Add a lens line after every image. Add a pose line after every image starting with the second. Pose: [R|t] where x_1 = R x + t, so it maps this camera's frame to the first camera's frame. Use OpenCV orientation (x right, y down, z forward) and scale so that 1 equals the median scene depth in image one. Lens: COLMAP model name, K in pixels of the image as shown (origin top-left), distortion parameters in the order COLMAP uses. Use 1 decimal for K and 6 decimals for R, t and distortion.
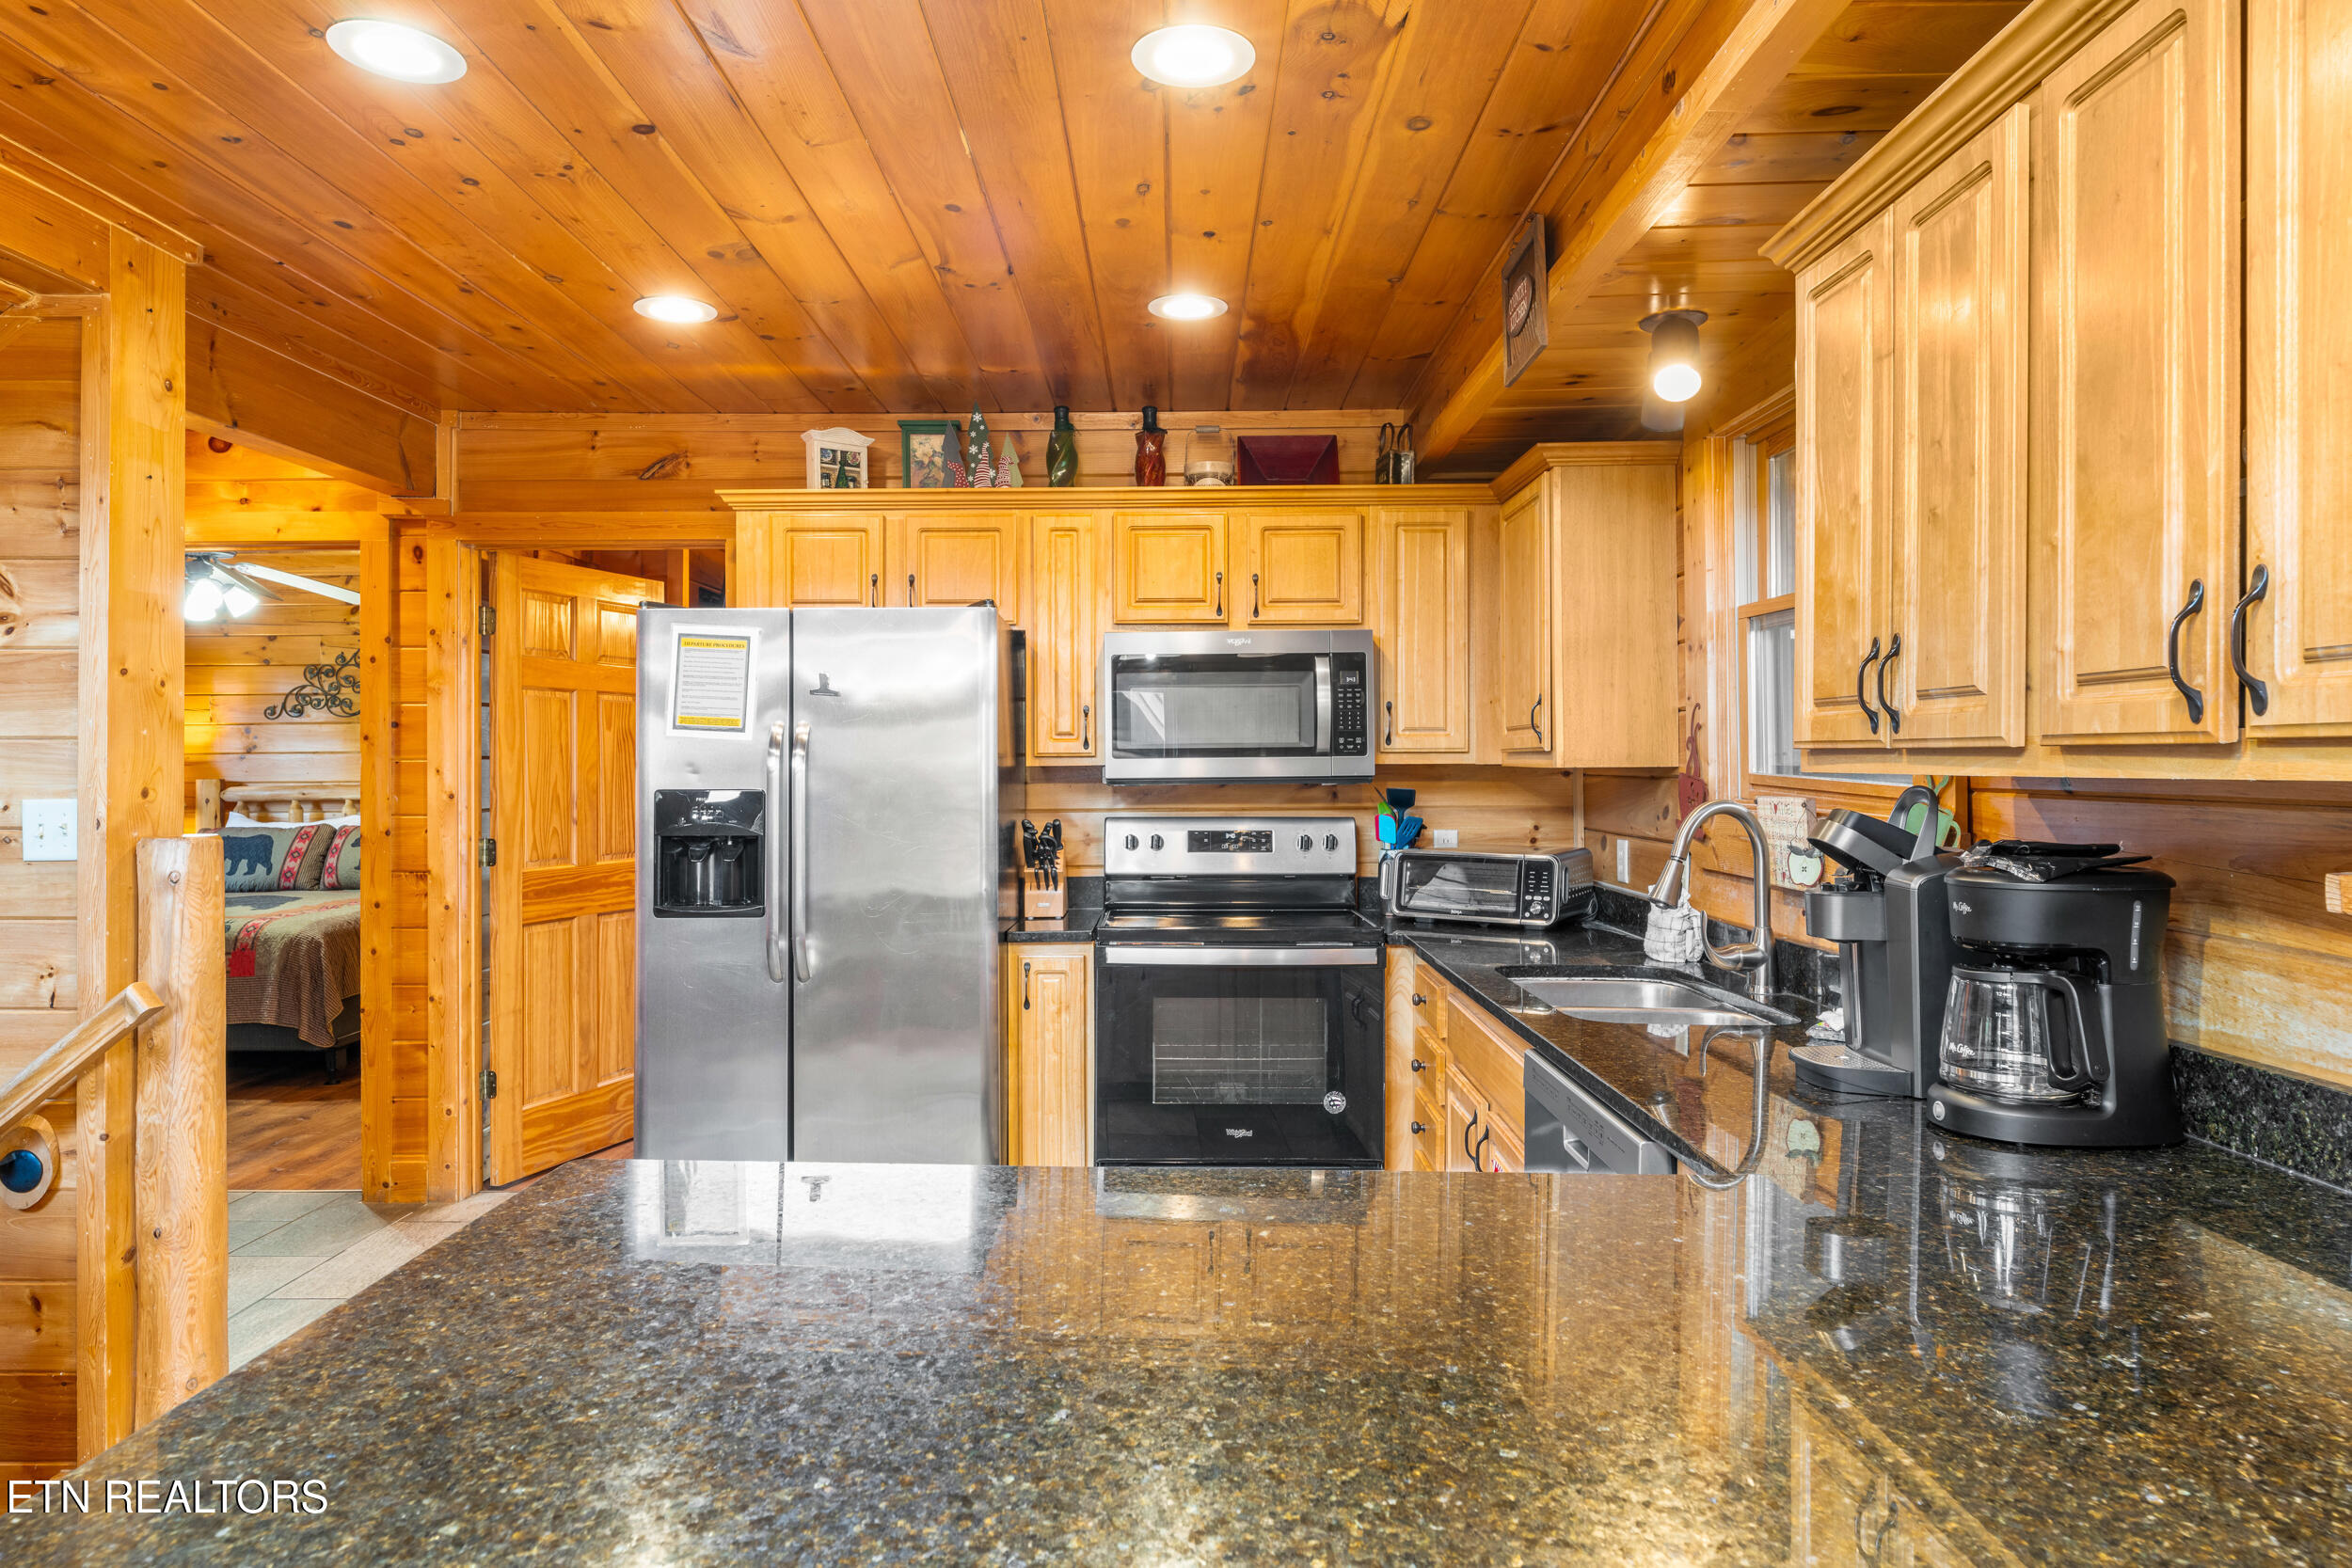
lens RADIAL K [[1419.1, 0, 1172.9], [0, 1419.1, 766.3], [0, 0, 1]] dist [-0.000194, 0.000279]
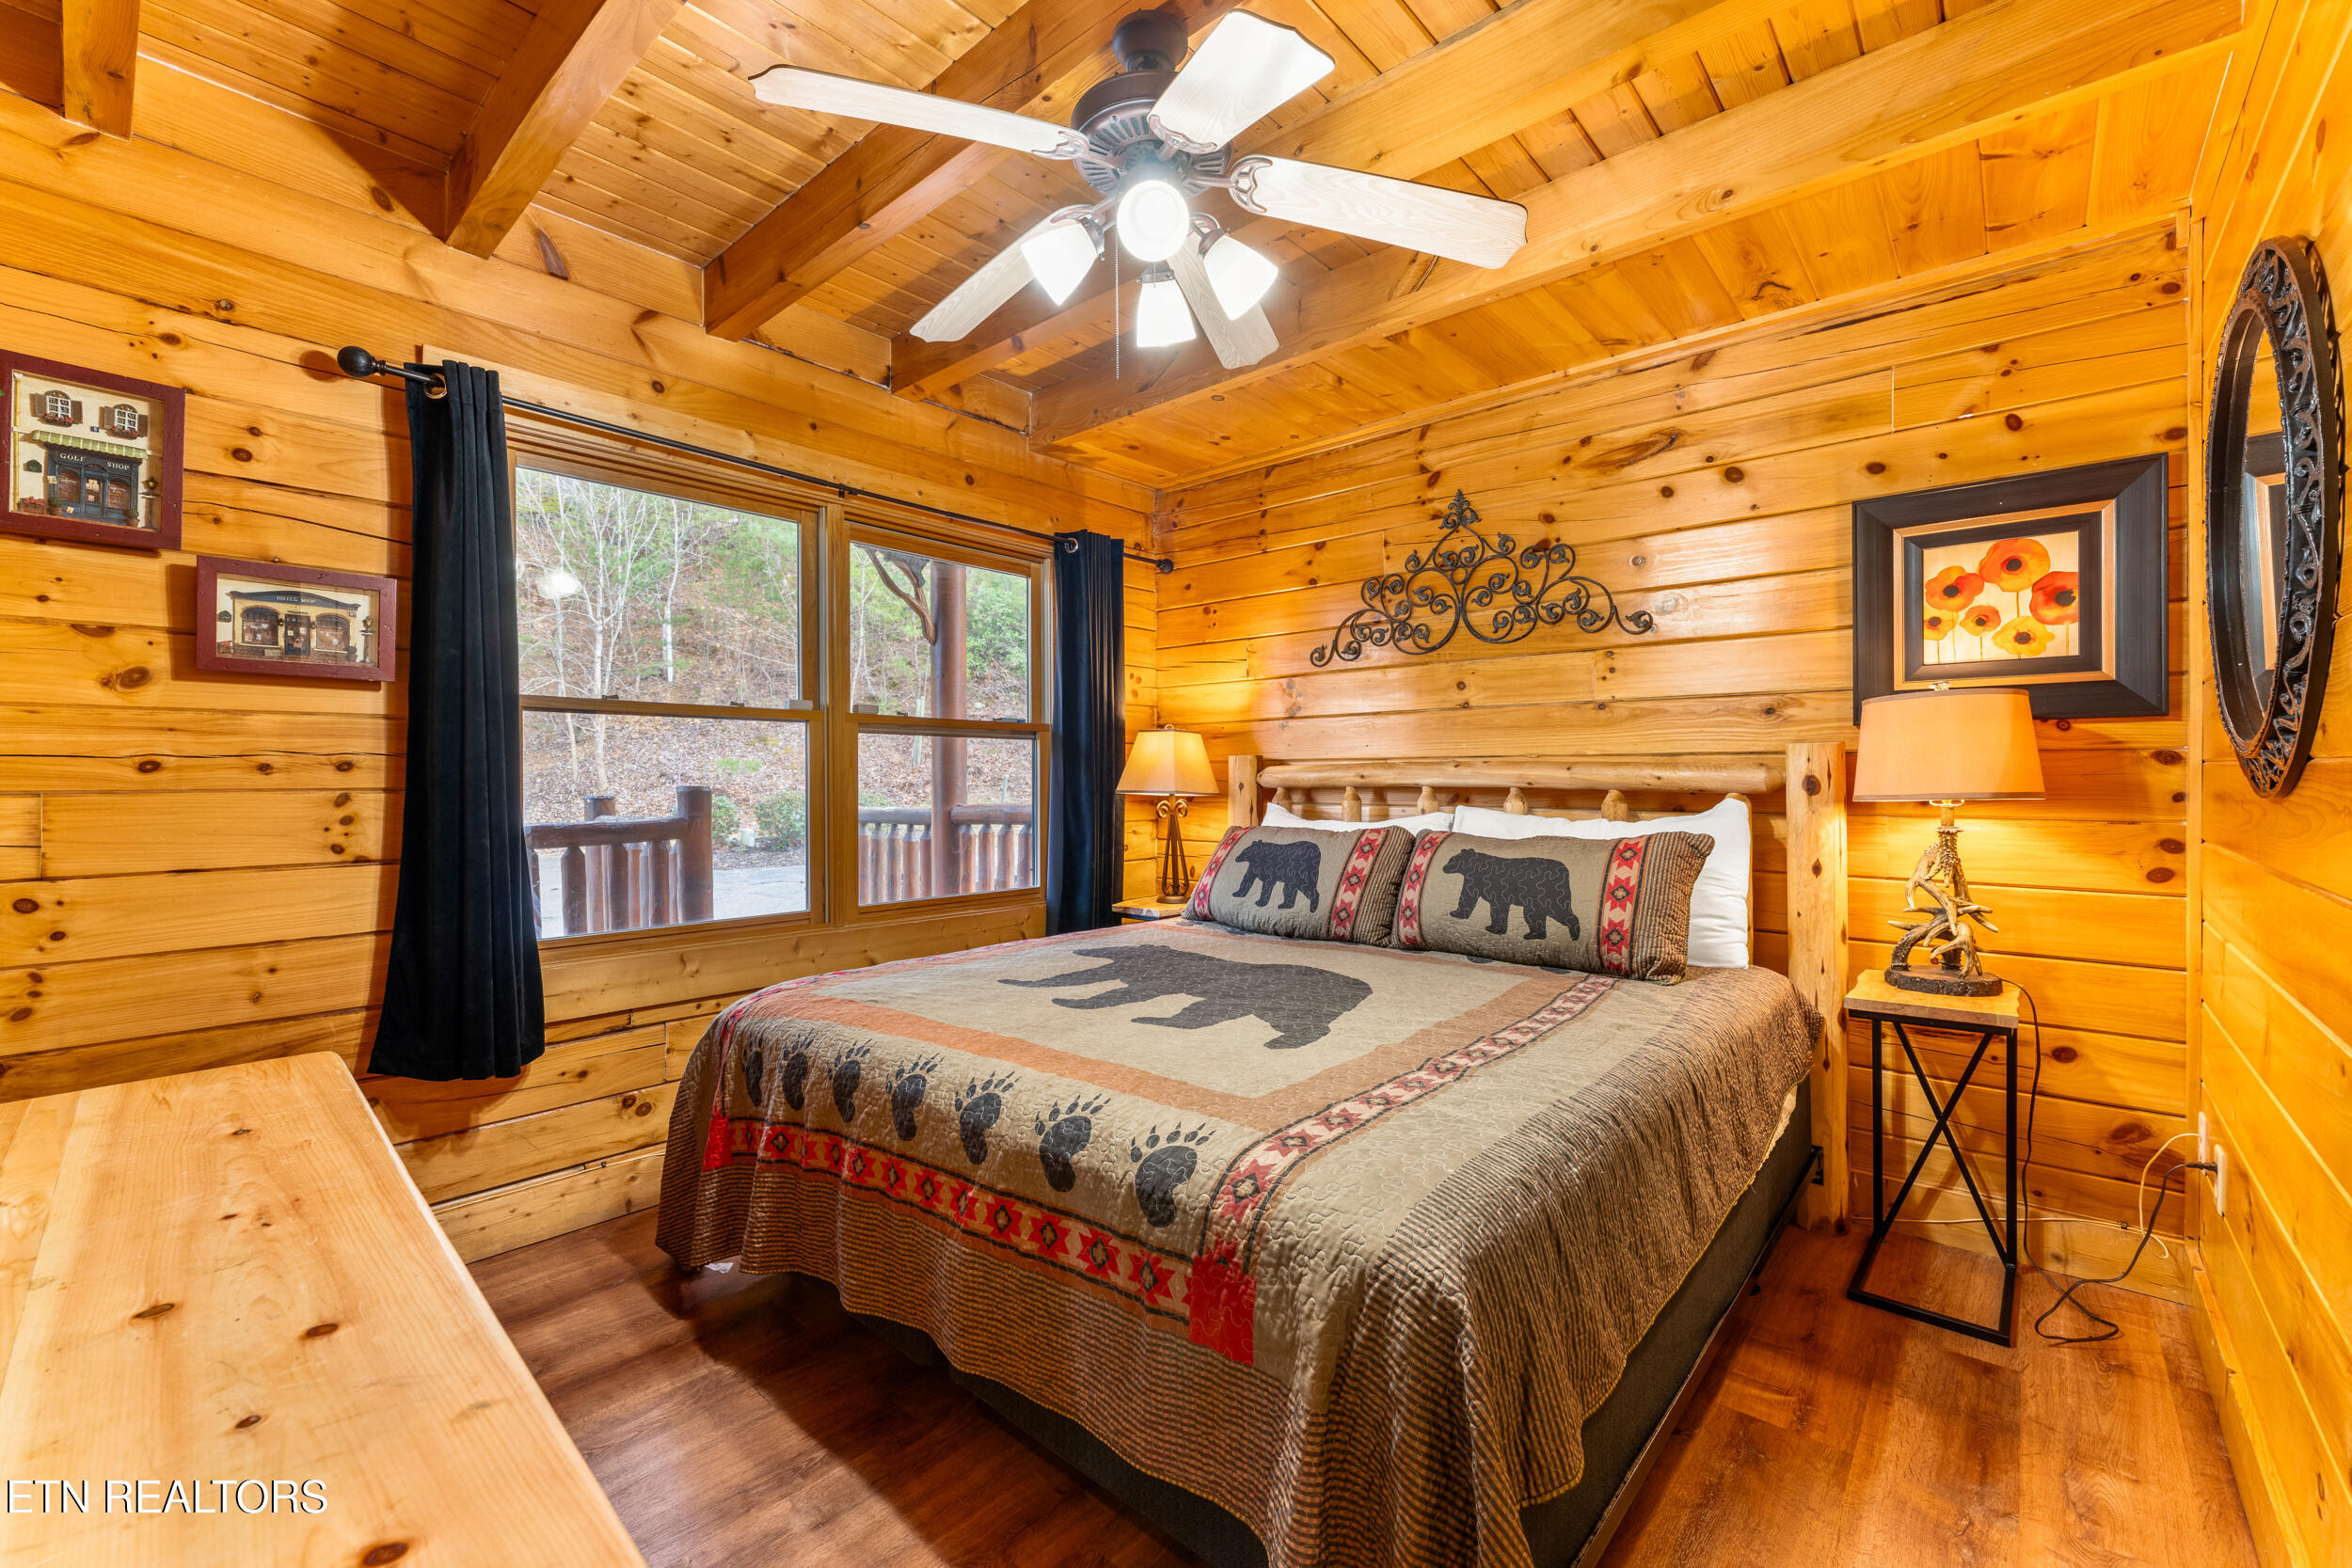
lens RADIAL K [[961.0, 0, 1179.9], [0, 961.0, 778.1], [0, 0, 1]] dist [0.000474, -0.000019]
pose [[0.752409, 0.001263, -0.658695, -0.387610], [0.001139, 0.999994, 0.003218, 0.018575], [0.658695, -0.003172, 0.752403, 0.617995]]
